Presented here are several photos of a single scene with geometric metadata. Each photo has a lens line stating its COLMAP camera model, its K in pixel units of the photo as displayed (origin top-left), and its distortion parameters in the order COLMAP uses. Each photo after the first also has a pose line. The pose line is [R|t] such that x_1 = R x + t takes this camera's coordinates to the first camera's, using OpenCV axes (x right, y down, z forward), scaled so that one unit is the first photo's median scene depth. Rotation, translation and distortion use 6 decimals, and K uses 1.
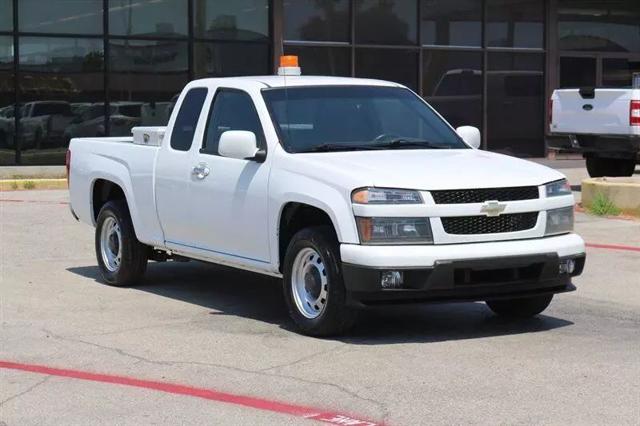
lens RADIAL K [[1420.2, 0, 317.9], [0, 1420.2, 212.3], [0, 0, 1]] dist [0.467062, 0.000000]
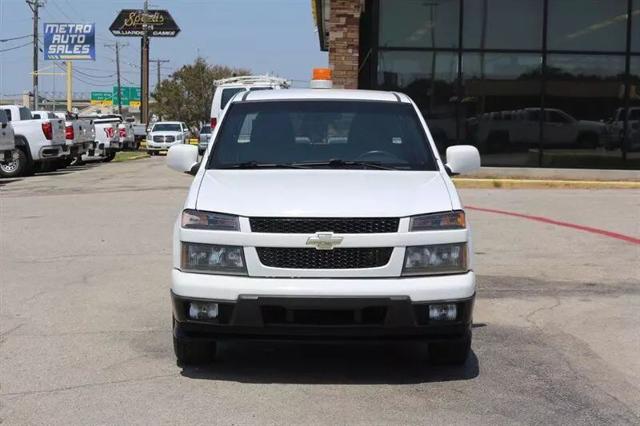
lens RADIAL K [[1184.7, 0, 318.8], [0, 1184.7, 215.4], [0, 0, 1]] dist [0.063222, 0.000000]
pose [[0.868336, 0.056527, -0.492744, 0.476984], [-0.050199, 0.998399, 0.026072, -0.037168], [0.493429, 0.002096, 0.869784, 0.357390]]
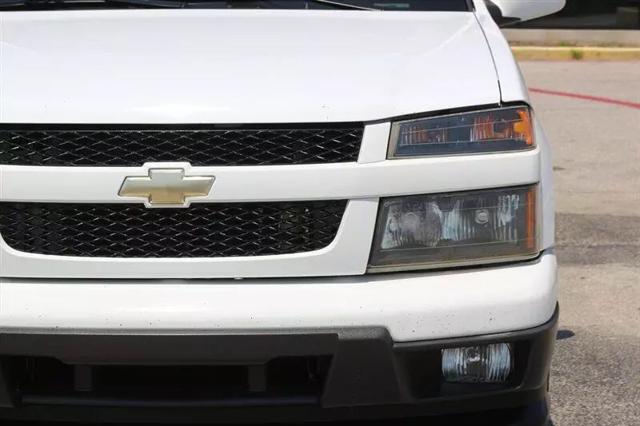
lens RADIAL K [[1494.0, 0, 322.7], [0, 1494.0, 211.6], [0, 0, 1]] dist [0.139191, 0.000000]
pose [[0.862186, 0.088171, -0.498859, 0.330297], [-0.043341, 0.993965, 0.100773, -0.033798], [0.504734, -0.065264, 0.860804, 0.707548]]
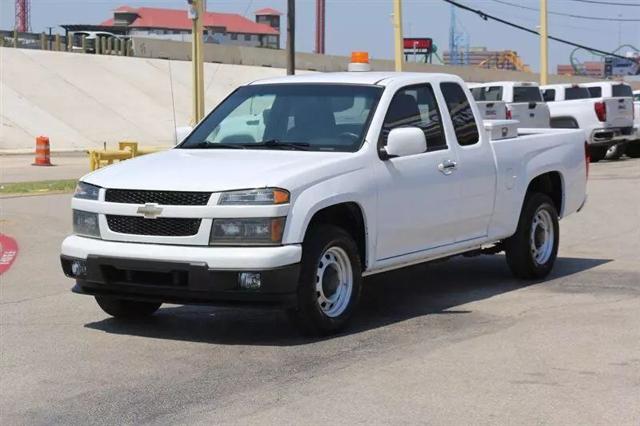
lens RADIAL K [[1494.0, 0, 321.1], [0, 1494.0, 213.1], [0, 0, 1]] dist [0.139191, 0.000000]
pose [[0.473989, 0.079889, -0.876899, 1.098943], [-0.063911, 0.996370, 0.056228, -0.067736], [0.878209, 0.029392, 0.477374, 0.597972]]
